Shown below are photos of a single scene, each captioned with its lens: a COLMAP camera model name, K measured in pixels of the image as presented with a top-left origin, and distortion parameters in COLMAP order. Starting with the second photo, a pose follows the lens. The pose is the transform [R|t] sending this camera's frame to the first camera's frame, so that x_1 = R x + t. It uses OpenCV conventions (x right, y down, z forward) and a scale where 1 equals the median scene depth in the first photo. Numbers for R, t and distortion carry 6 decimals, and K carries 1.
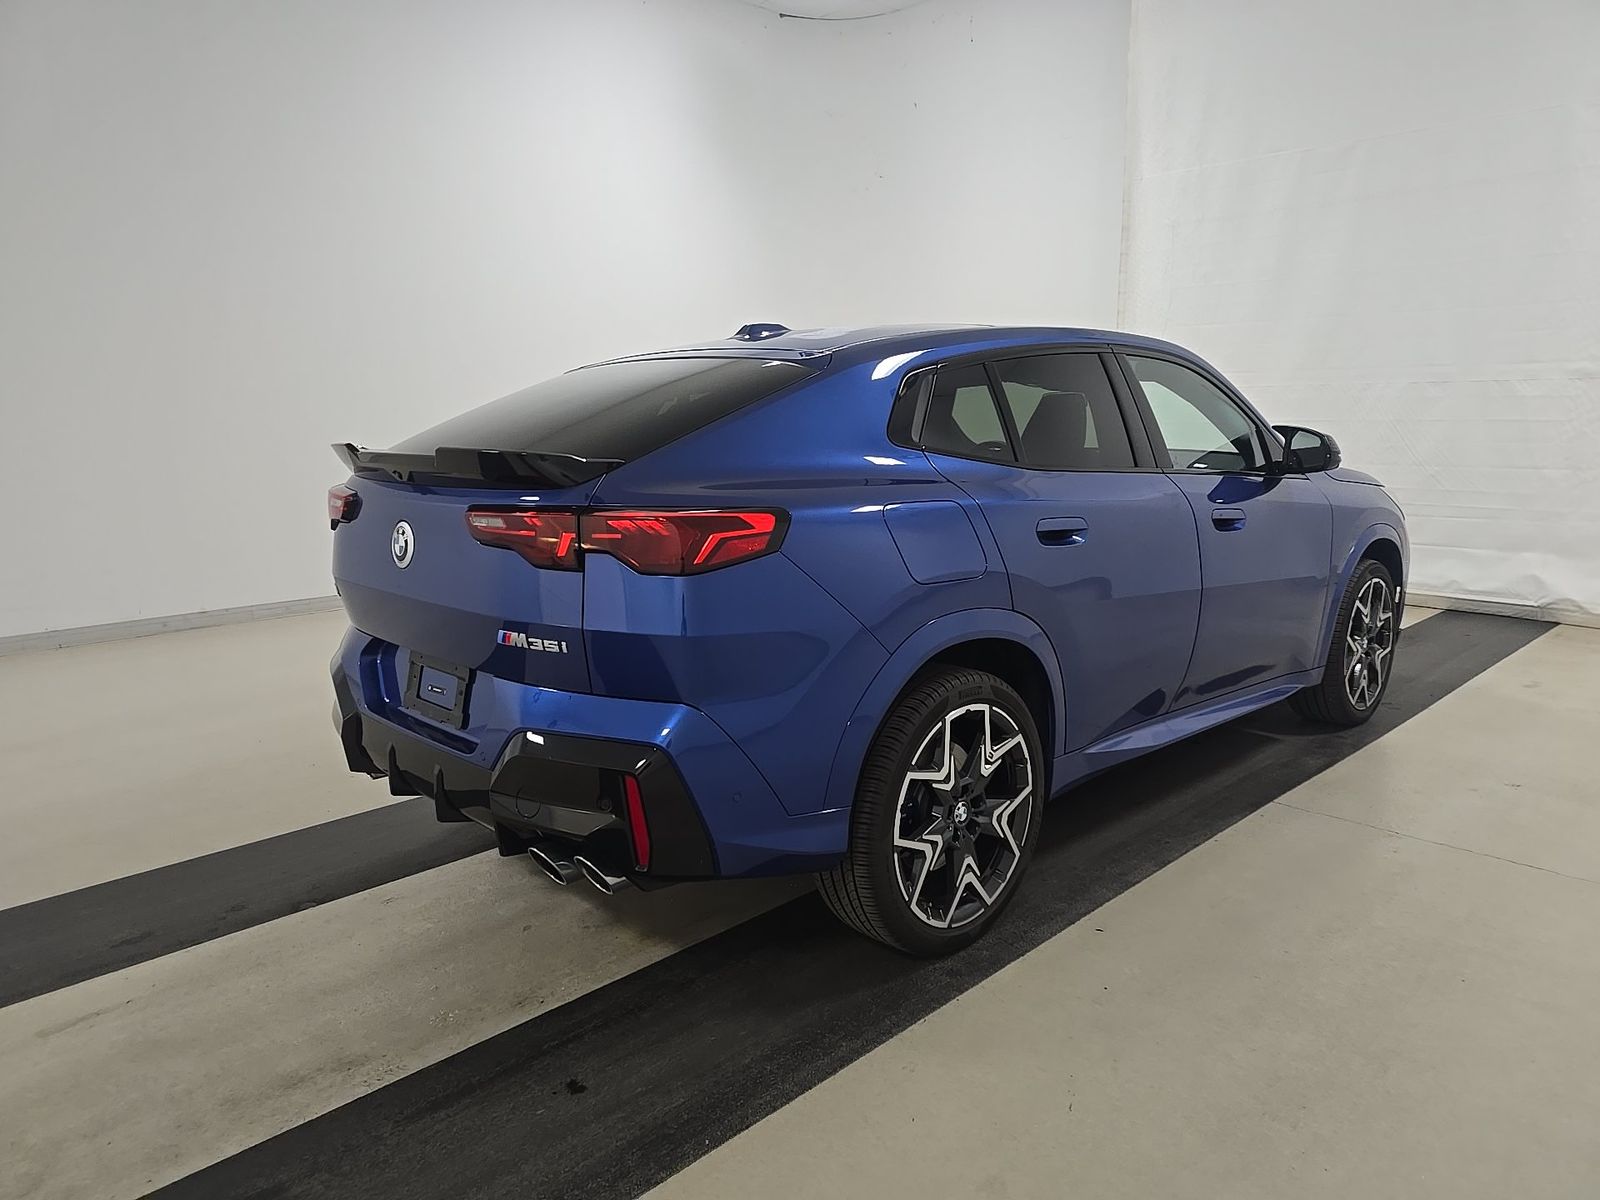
lens RADIAL K [[1071.4, 0, 800.0], [0, 1071.4, 600.0], [0, 0, 1]] dist [0.065249, -0.066083]
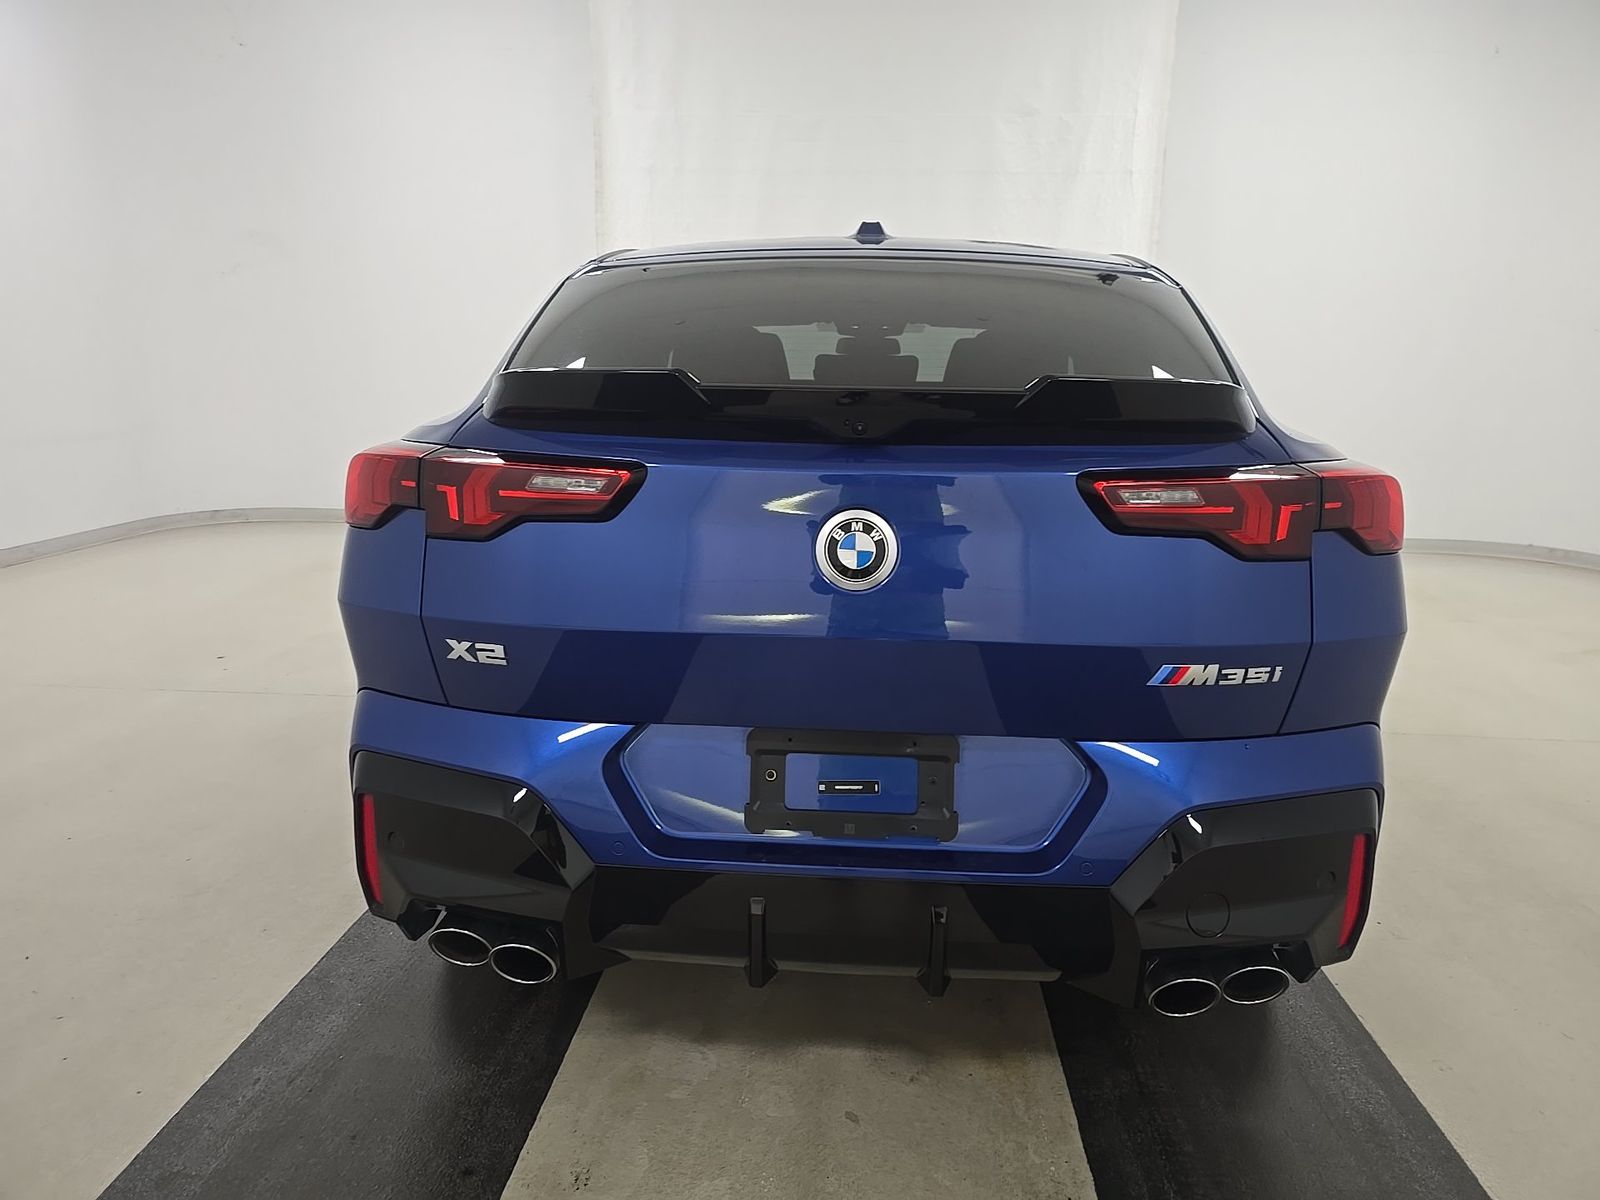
lens RADIAL K [[1071.4, 0, 800.0], [0, 1071.4, 600.0], [0, 0, 1]] dist [0.065249, -0.066083]
pose [[0.742583, -0.112392, 0.660257, -0.612475], [0.085775, 0.993660, 0.072675, -0.053574], [-0.664239, 0.002666, 0.747515, 0.474617]]
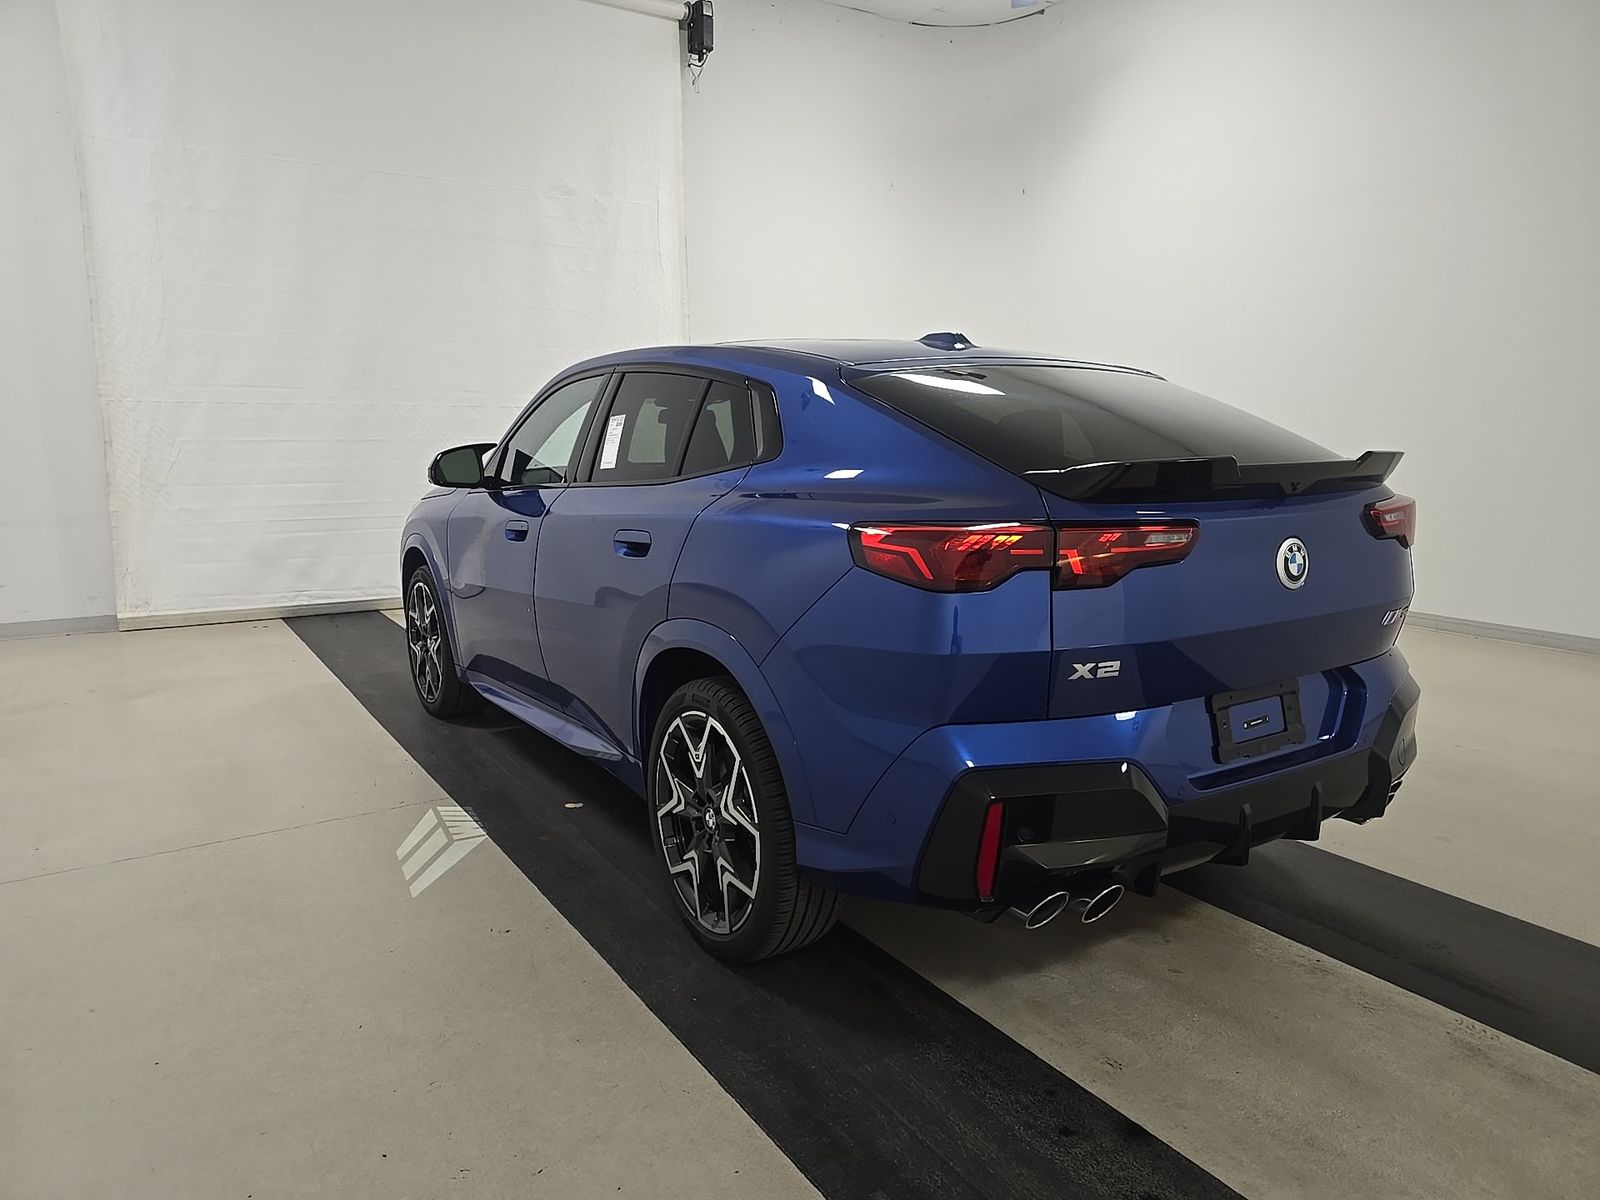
lens RADIAL K [[1071.4, 0, 800.0], [0, 1071.4, 600.0], [0, 0, 1]] dist [0.065249, -0.066083]
pose [[0.197436, -0.146408, 0.969321, -1.064353], [0.166860, 0.979375, 0.113940, -0.153308], [-0.966011, 0.139245, 0.217793, 0.961055]]
